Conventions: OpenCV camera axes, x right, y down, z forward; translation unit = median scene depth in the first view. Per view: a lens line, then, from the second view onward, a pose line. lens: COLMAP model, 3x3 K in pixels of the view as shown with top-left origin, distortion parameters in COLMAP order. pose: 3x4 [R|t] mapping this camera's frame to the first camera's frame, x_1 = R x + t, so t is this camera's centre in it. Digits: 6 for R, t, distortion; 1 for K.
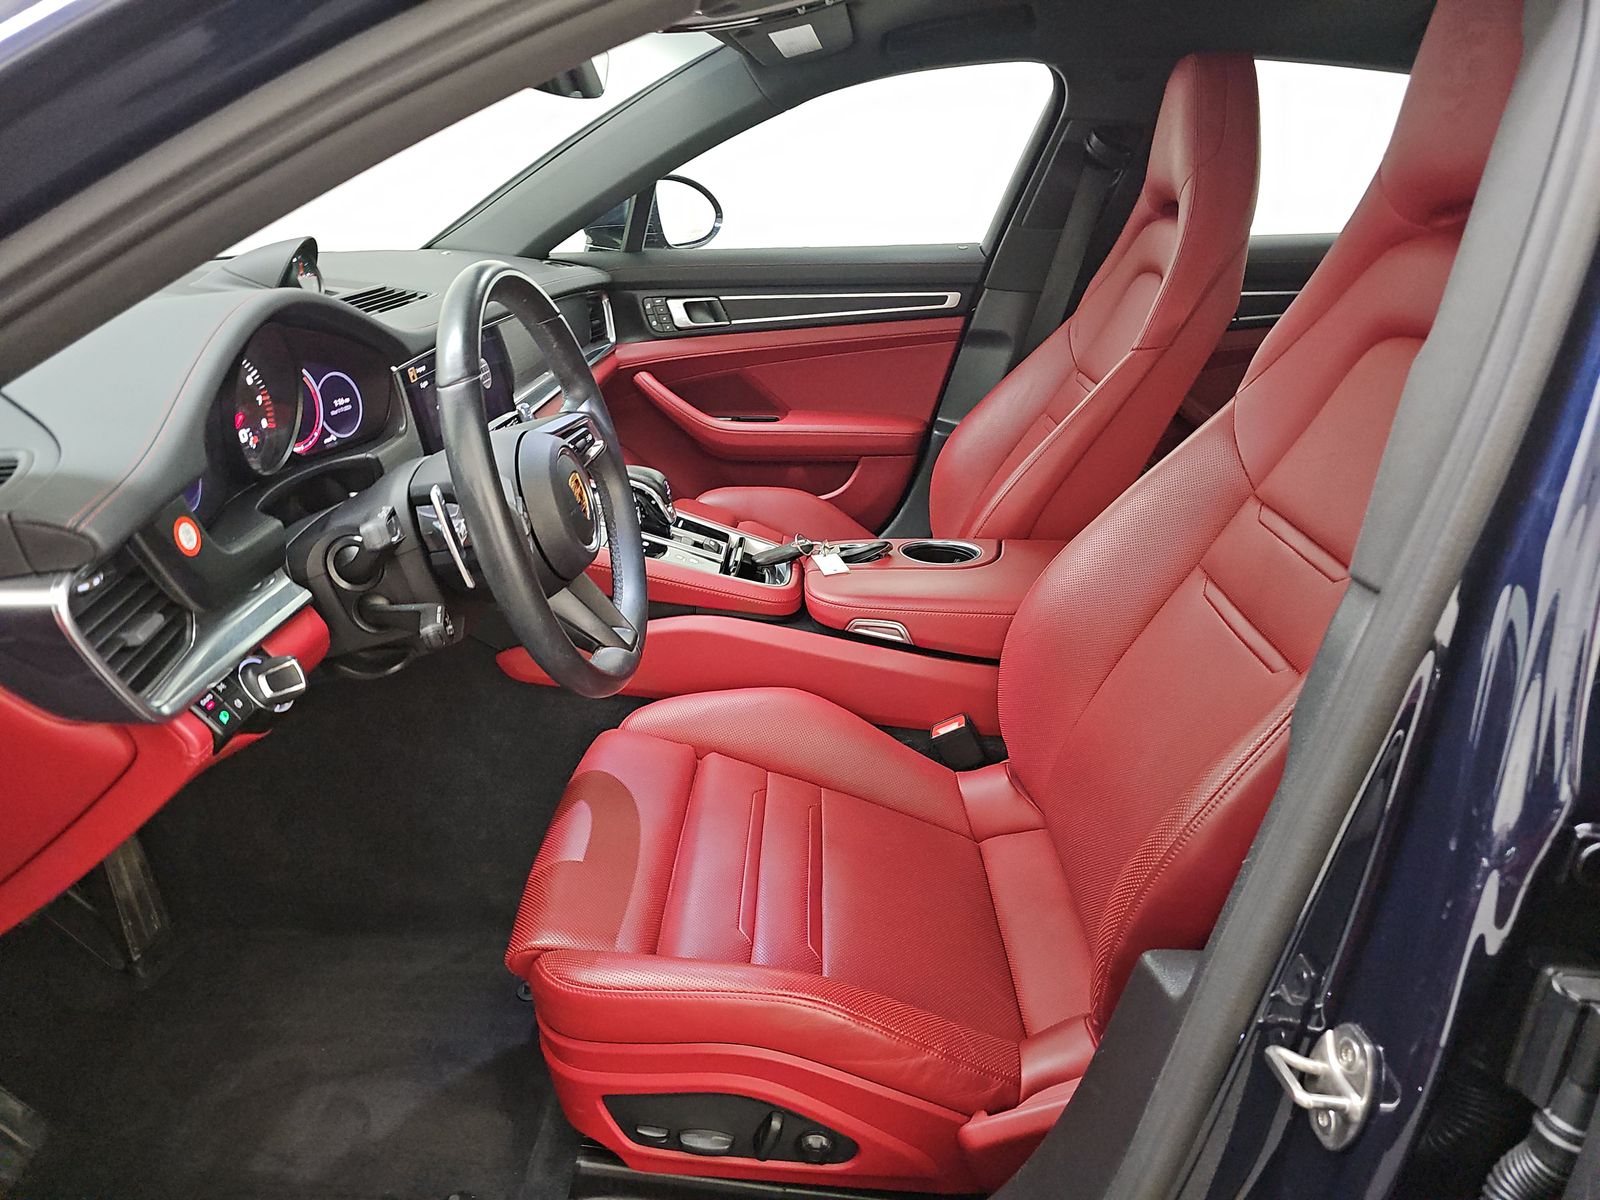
lens RADIAL K [[1062.2, 0, 793.7], [0, 1062.2, 598.4], [0, 0, 1]] dist [0.060401, -0.052376]
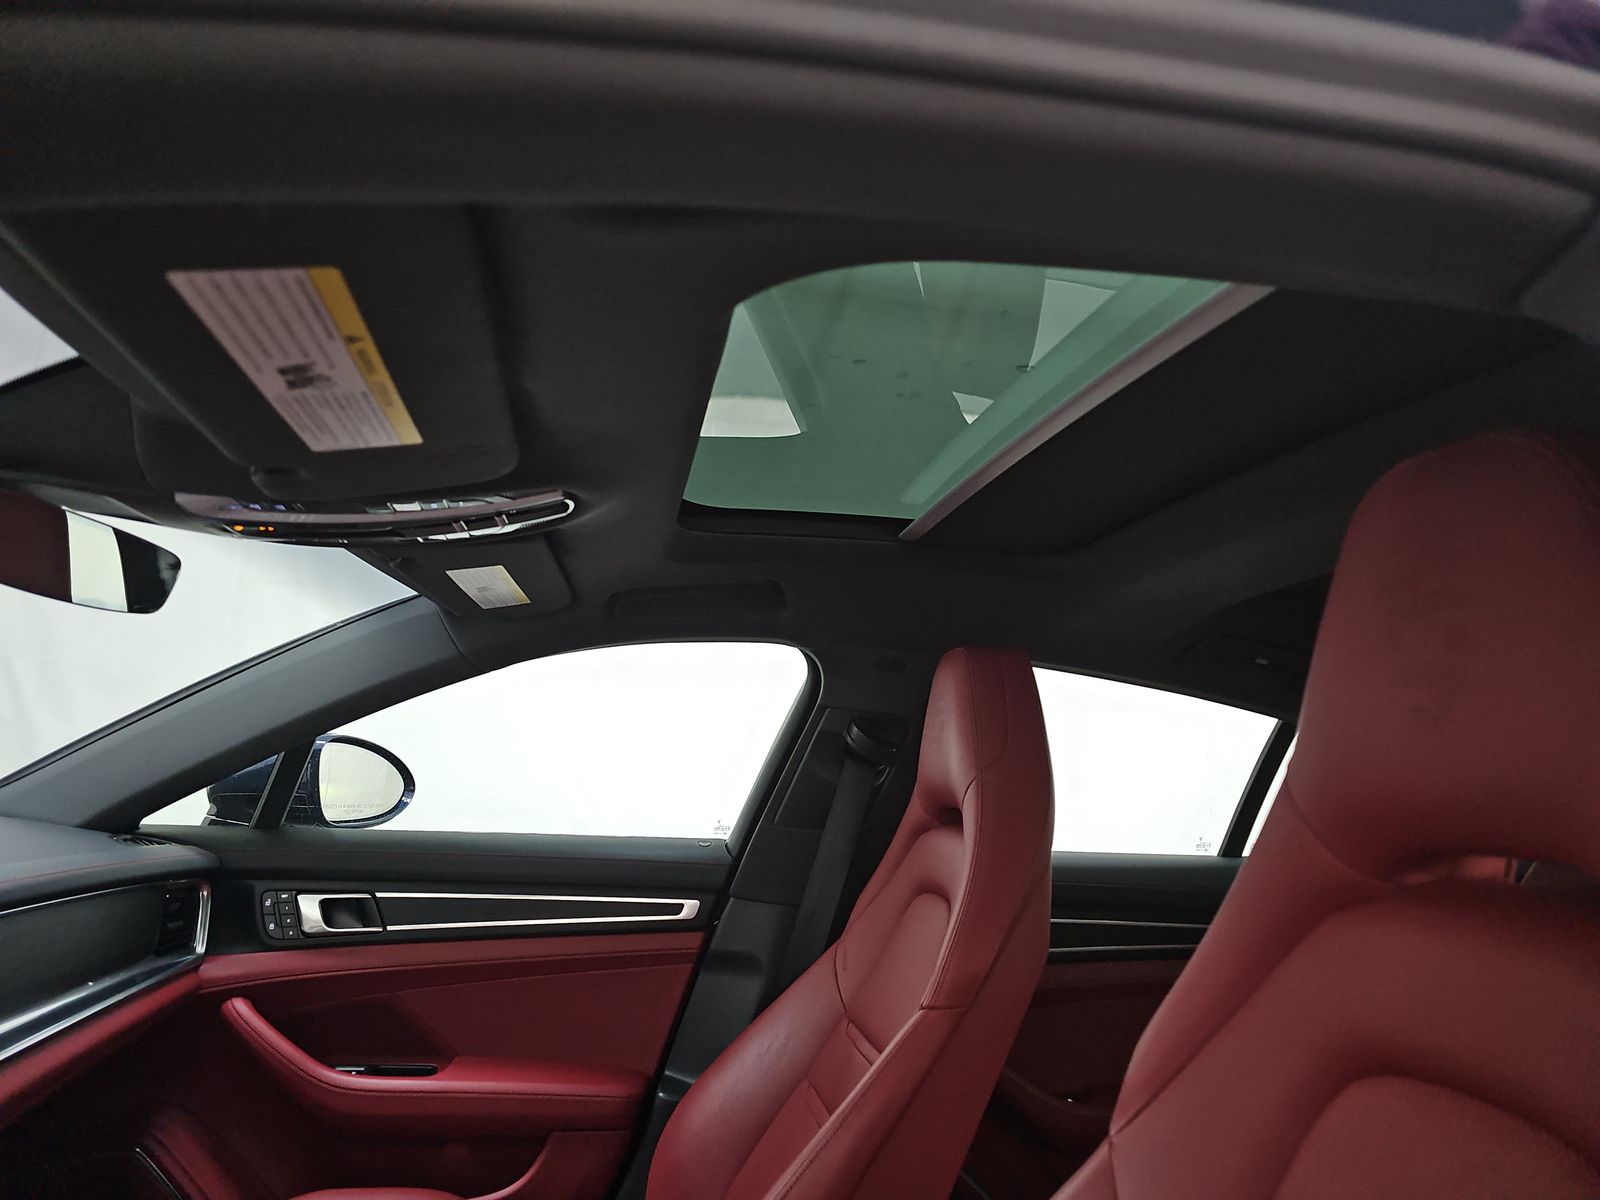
lens RADIAL K [[1060.4, 0, 806.0], [0, 1060.4, 594.8], [0, 0, 1]] dist [0.056617, -0.056901]
pose [[0.976389, 0.097467, 0.192780, 0.059448], [0.014282, 0.861345, -0.507820, -0.081168], [-0.215545, 0.498584, 0.839616, 0.214936]]
